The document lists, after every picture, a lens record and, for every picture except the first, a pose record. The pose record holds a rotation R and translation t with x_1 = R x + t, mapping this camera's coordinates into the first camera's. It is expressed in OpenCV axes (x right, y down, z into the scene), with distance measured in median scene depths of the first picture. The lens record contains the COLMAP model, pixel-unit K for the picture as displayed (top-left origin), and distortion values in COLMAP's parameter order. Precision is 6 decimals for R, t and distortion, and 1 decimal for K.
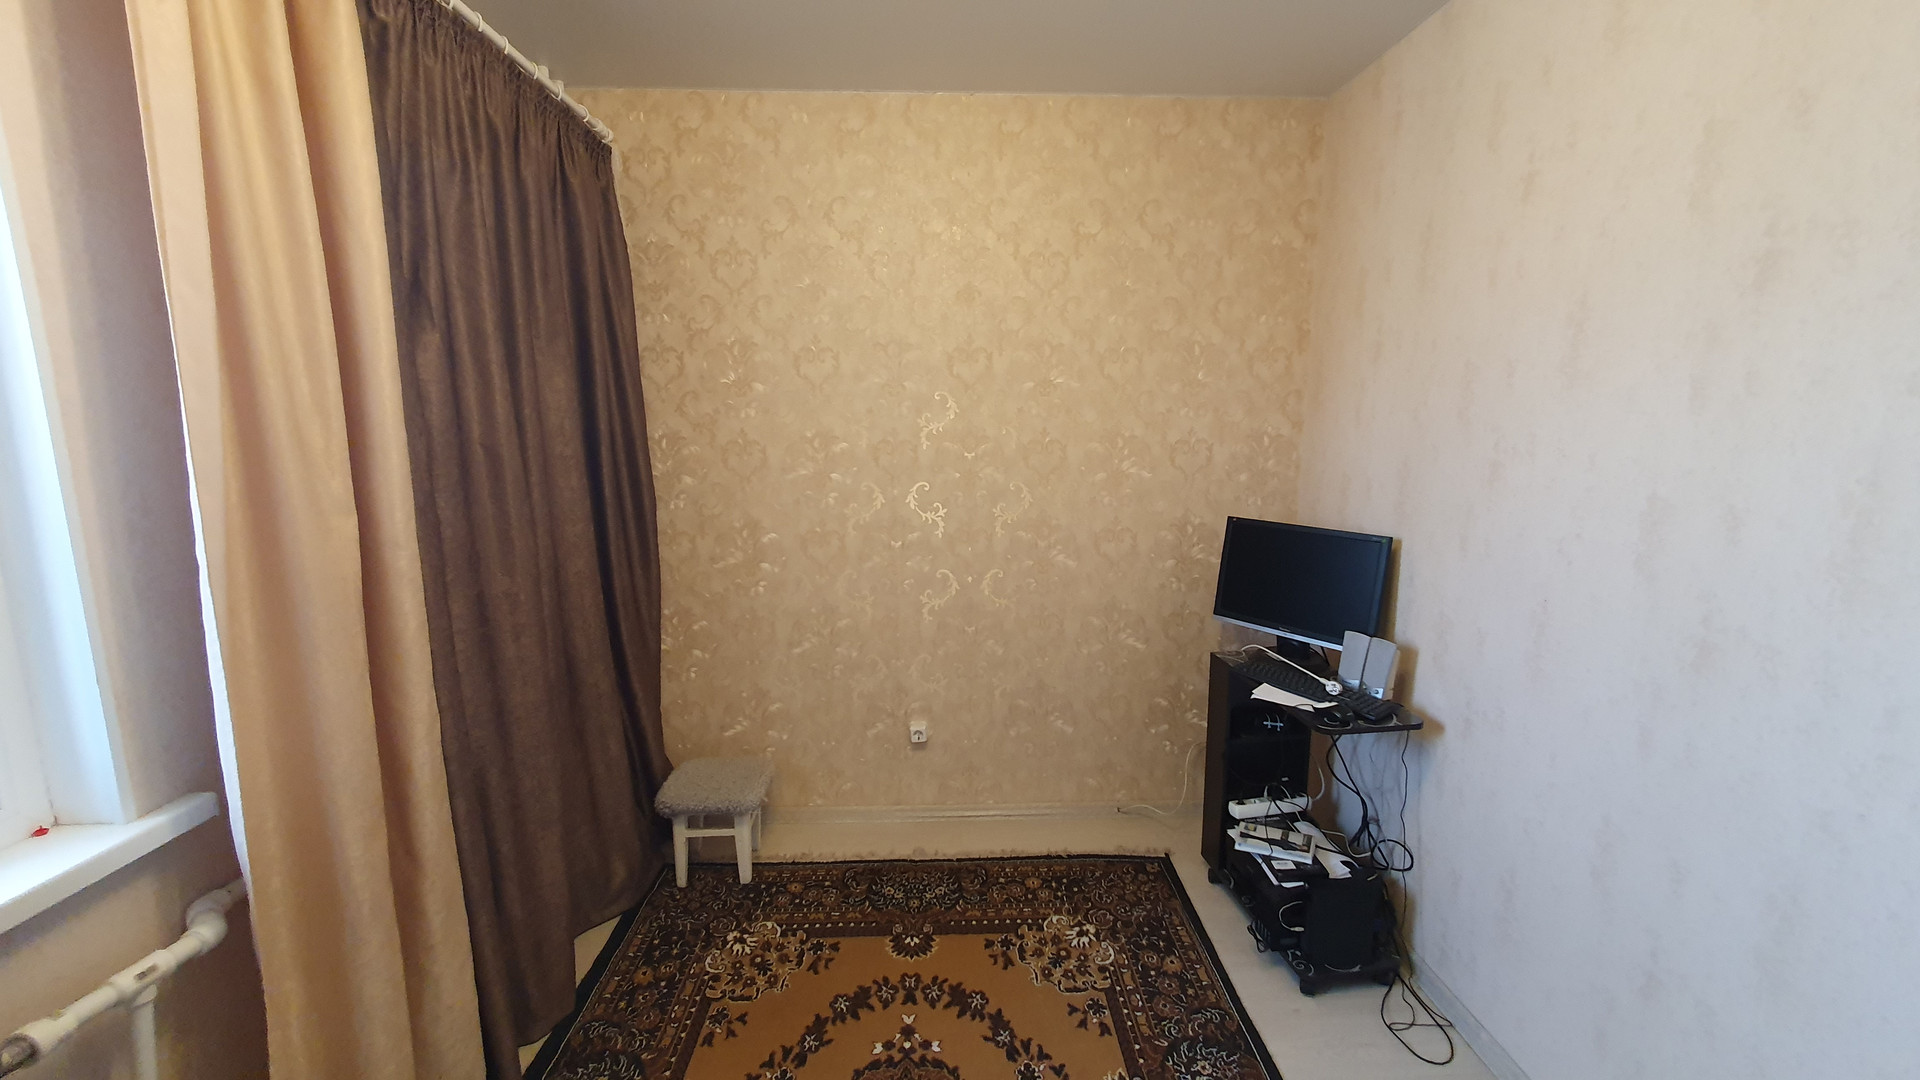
lens RADIAL K [[761.0, 0, 960.9], [0, 761.0, 535.3], [0, 0, 1]] dist [0.005496, 0.000547]
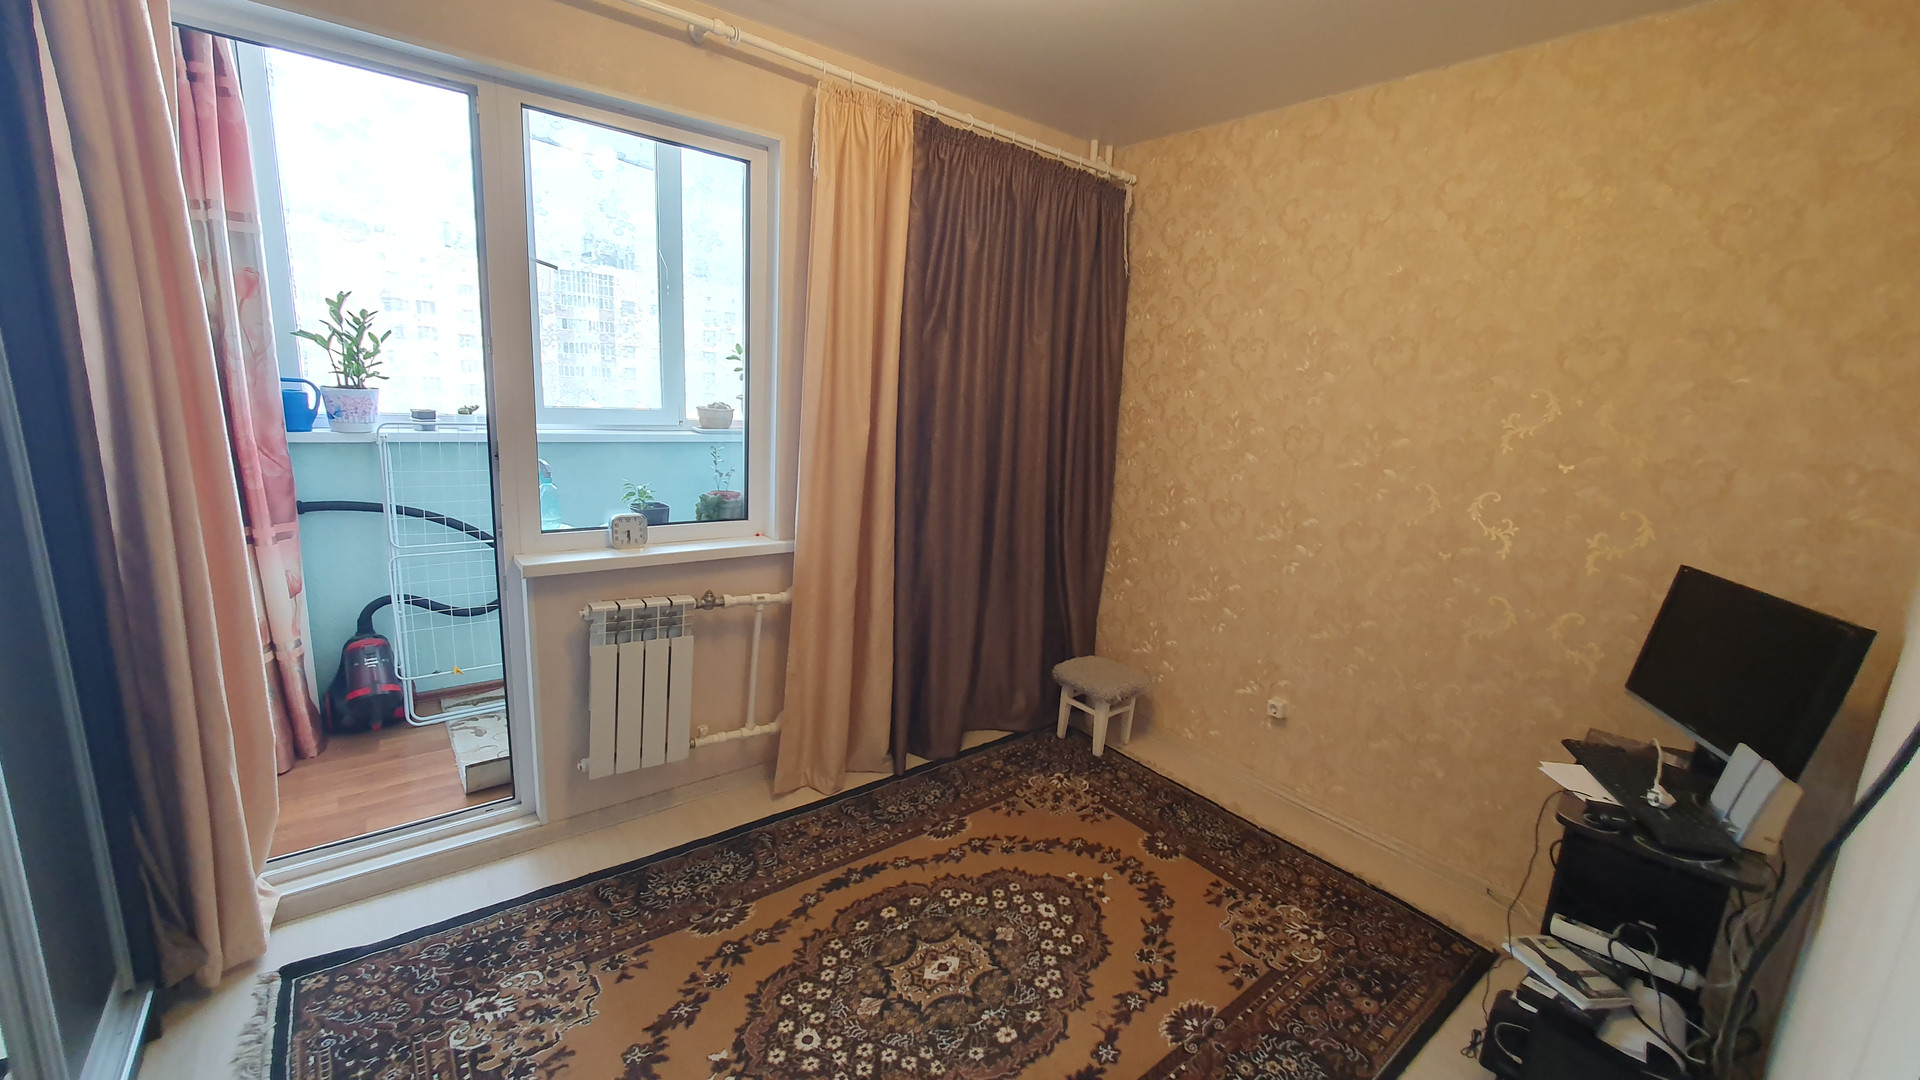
lens RADIAL K [[751.9, 0, 967.3], [0, 751.9, 536.7], [0, 0, 1]] dist [0.002144, 0.000313]
pose [[0.598280, 0.198844, -0.776223, 0.565605], [-0.186149, 0.976708, 0.106726, -0.000977], [0.779364, 0.080641, 0.621360, 0.006660]]
